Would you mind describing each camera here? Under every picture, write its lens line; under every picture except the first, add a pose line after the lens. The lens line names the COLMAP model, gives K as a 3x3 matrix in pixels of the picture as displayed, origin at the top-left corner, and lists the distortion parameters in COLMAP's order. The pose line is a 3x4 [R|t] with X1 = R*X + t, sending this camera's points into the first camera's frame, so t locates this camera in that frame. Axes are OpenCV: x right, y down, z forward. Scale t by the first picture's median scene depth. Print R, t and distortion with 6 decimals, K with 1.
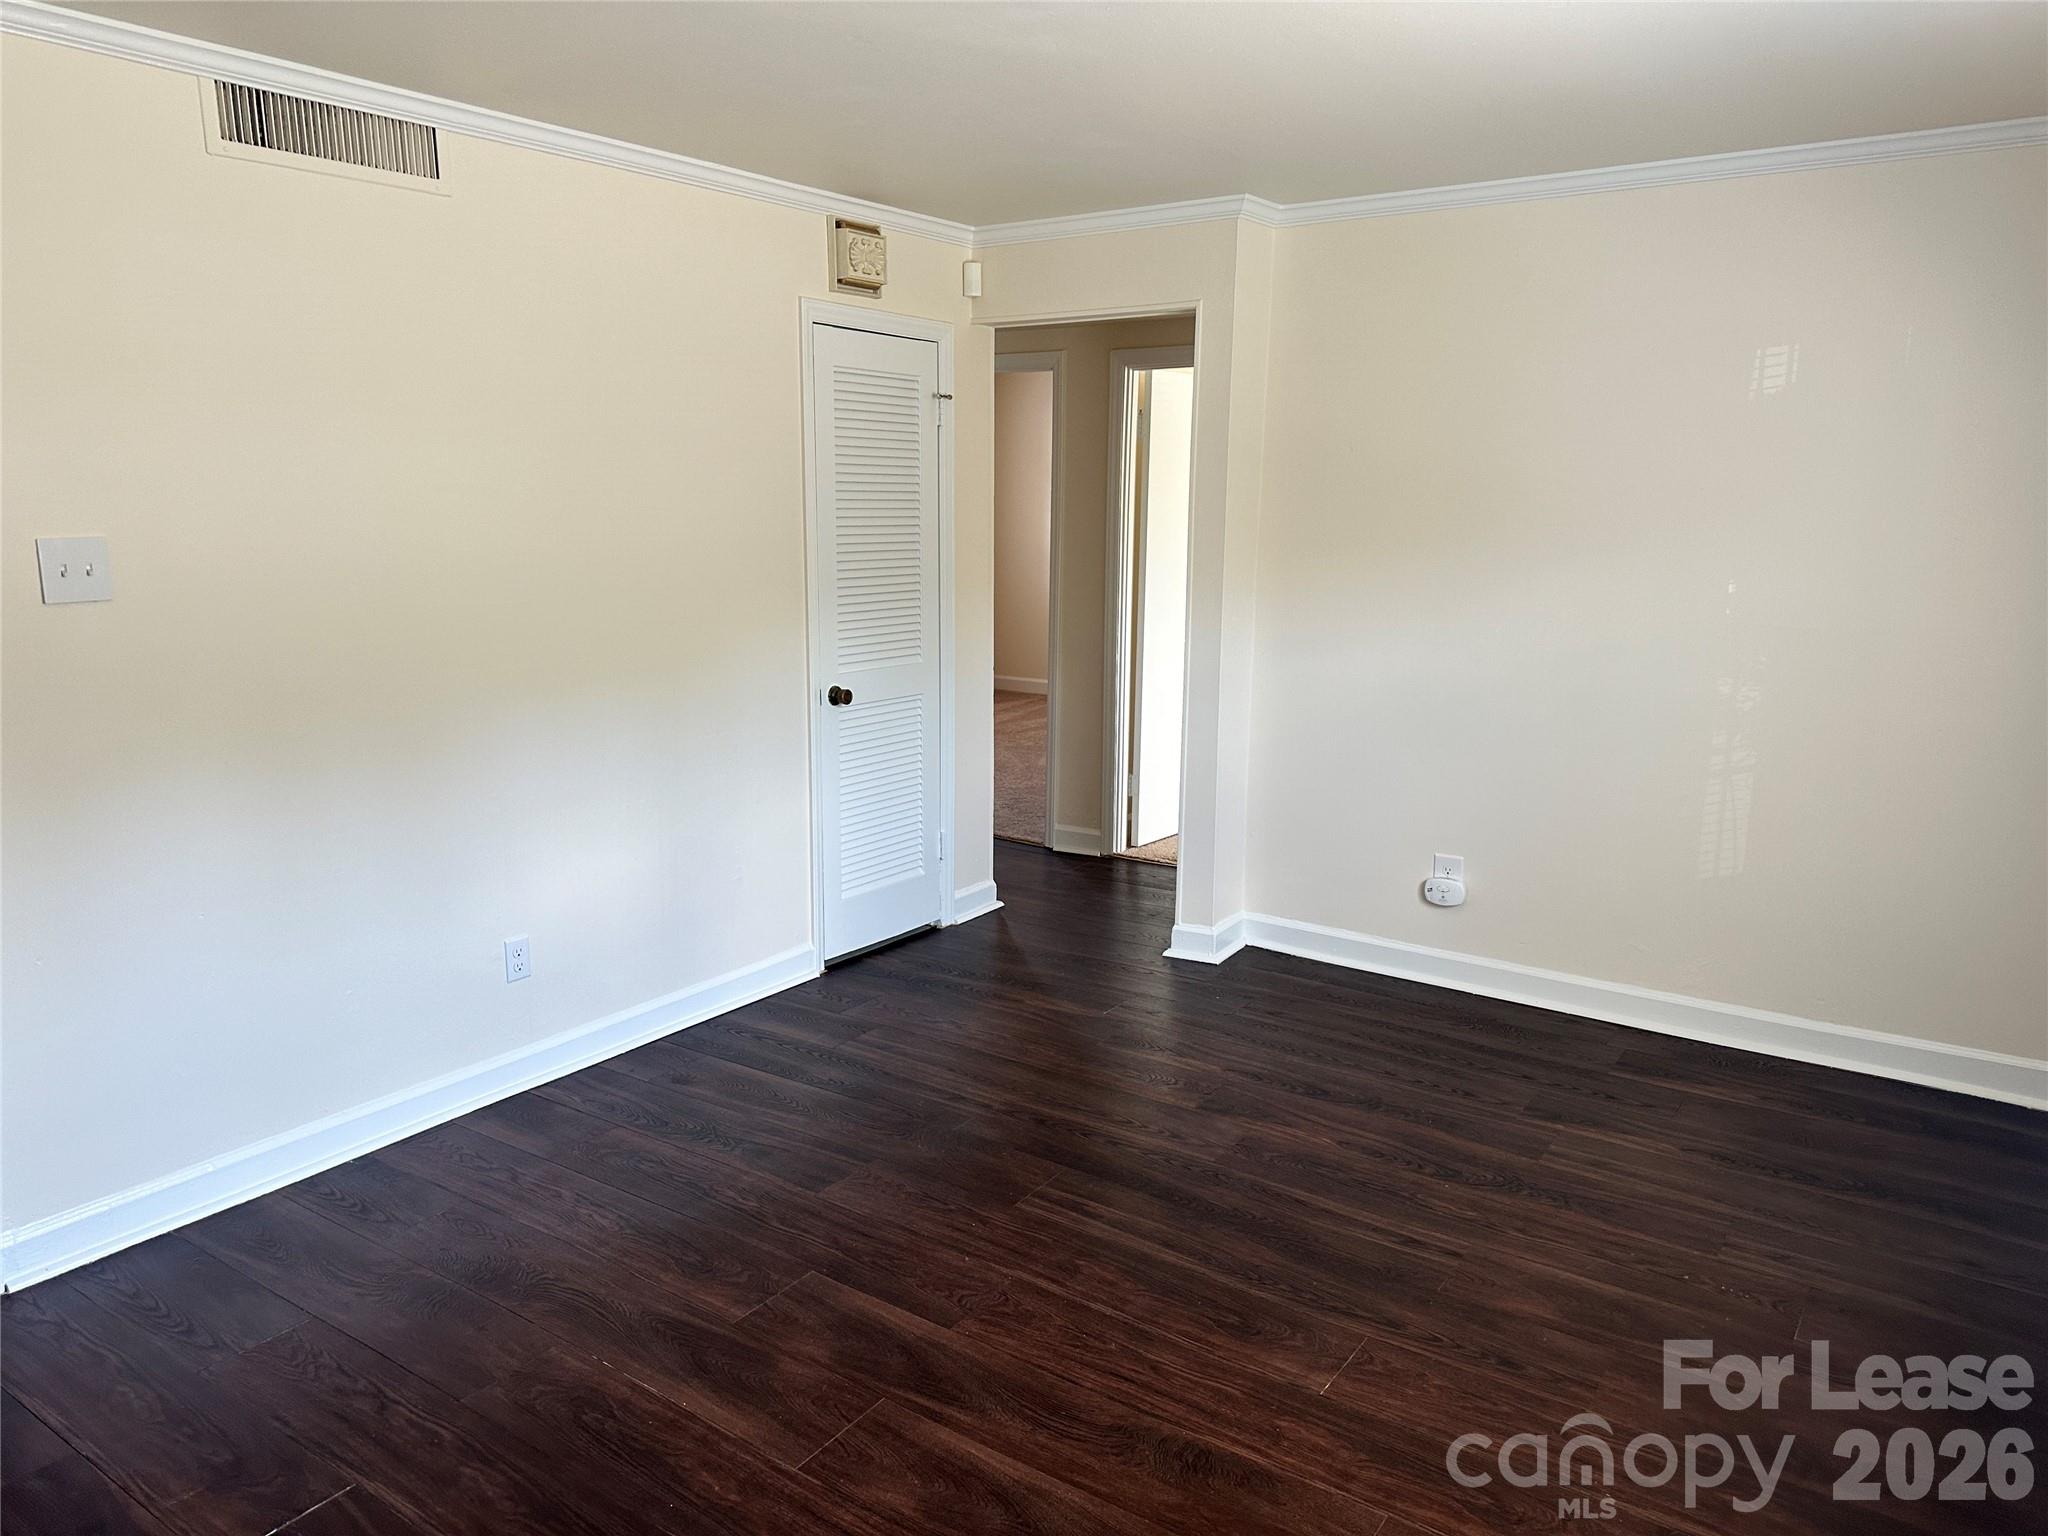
lens RADIAL K [[1443.6, 0, 1029.9], [0, 1443.6, 770.0], [0, 0, 1]] dist [0.039402, -0.031306]
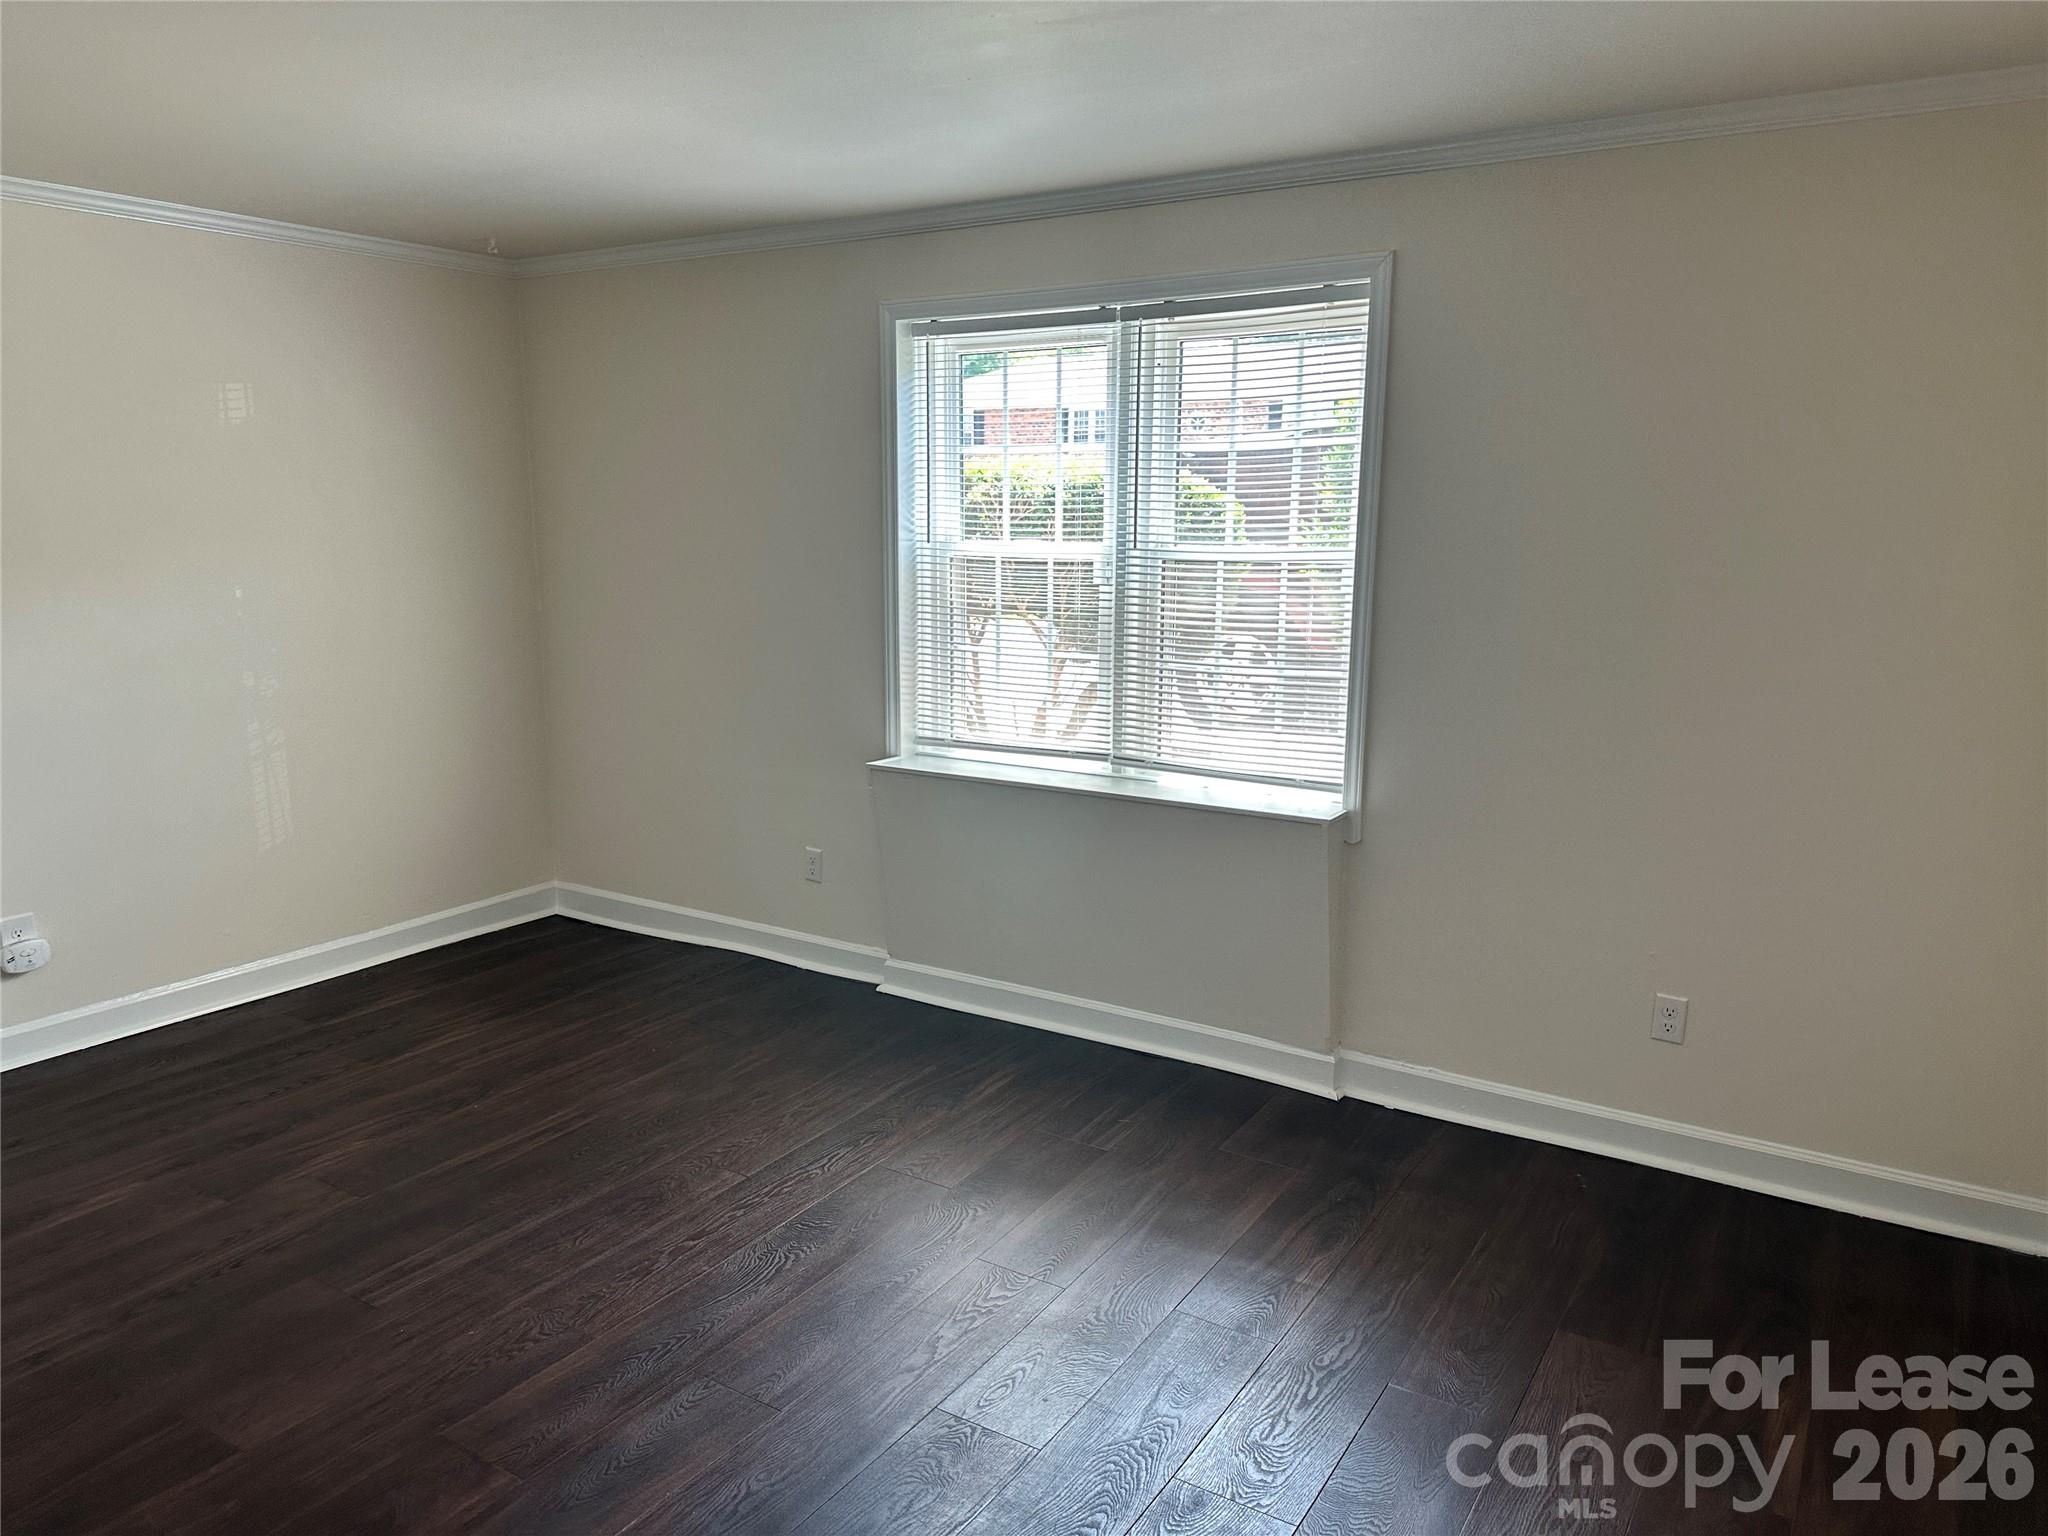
lens RADIAL K [[1443.6, 0, 1028.0], [0, 1443.6, 773.2], [0, 0, 1]] dist [0.039402, -0.031306]
pose [[-0.074763, -0.179688, 0.980879, -0.728192], [0.182553, 0.964542, 0.190610, -0.097157], [-0.980349, 0.193313, -0.039310, 0.486475]]
